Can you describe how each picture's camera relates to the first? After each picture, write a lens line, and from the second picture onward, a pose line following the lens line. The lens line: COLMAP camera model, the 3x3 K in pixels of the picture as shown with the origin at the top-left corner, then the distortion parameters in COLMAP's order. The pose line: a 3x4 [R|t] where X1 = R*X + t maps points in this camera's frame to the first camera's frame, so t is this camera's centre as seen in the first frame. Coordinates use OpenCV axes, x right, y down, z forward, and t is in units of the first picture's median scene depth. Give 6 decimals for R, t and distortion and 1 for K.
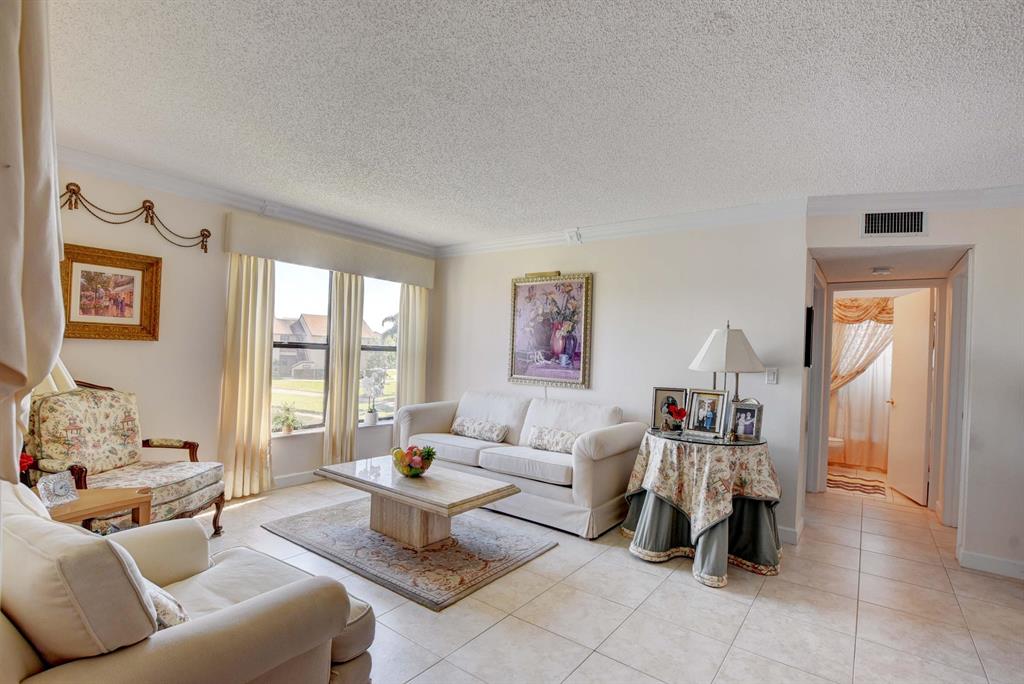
lens RADIAL K [[485.9, 0, 510.2], [0, 485.9, 348.8], [0, 0, 1]] dist [-0.024000, 0.000794]
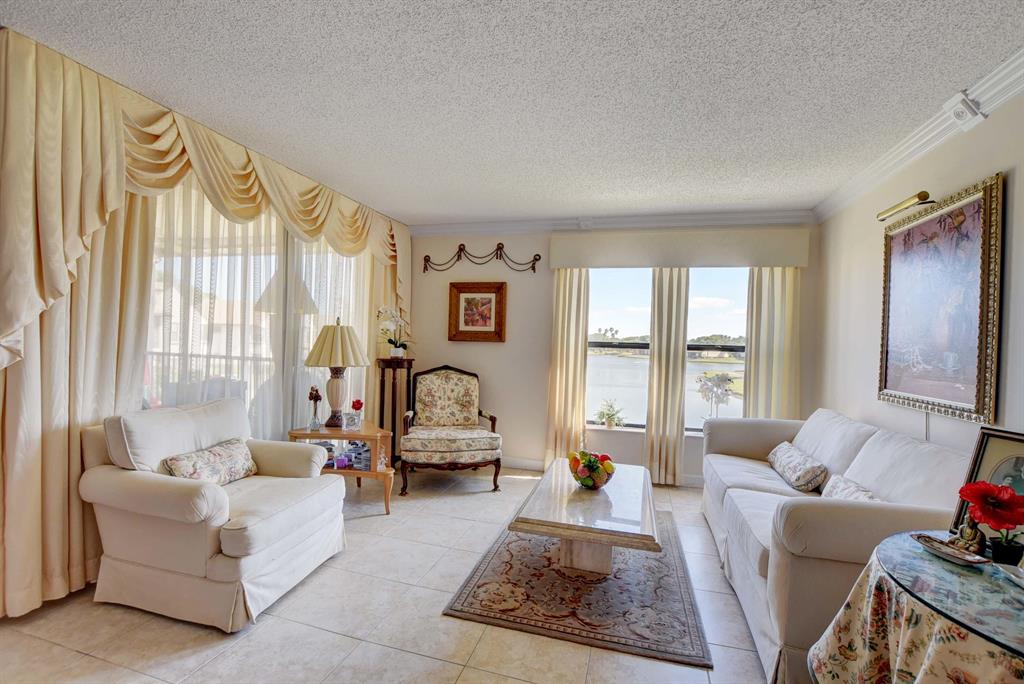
lens RADIAL K [[455.2, 0, 511.1], [0, 455.2, 346.4], [0, 0, 1]] dist [-0.018913, -0.000123]
pose [[0.366492, -0.020383, -0.930198, 0.509451], [-0.009935, 0.999617, -0.025819, 0.030291], [0.930368, 0.018704, 0.366149, 0.552999]]
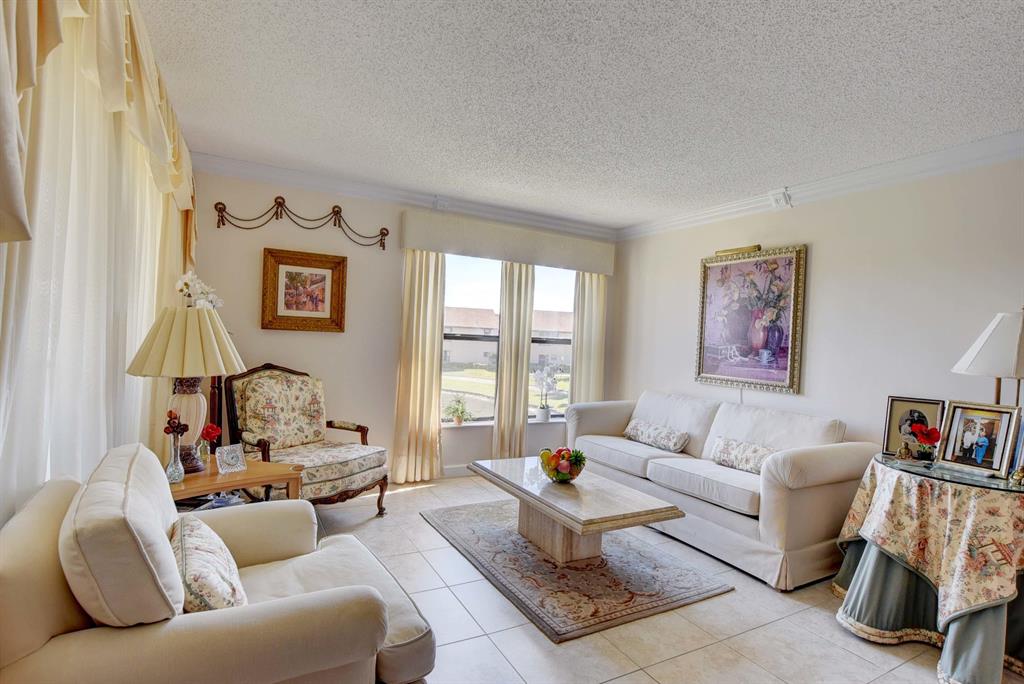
lens RADIAL K [[504.3, 0, 509.8], [0, 504.3, 349.7], [0, 0, 1]] dist [-0.024277, 0.001350]
pose [[0.908946, 0.011836, -0.416745, 0.098164], [-0.007492, 0.999899, 0.012056, 0.006521], [0.416846, -0.007835, 0.908943, 0.108982]]
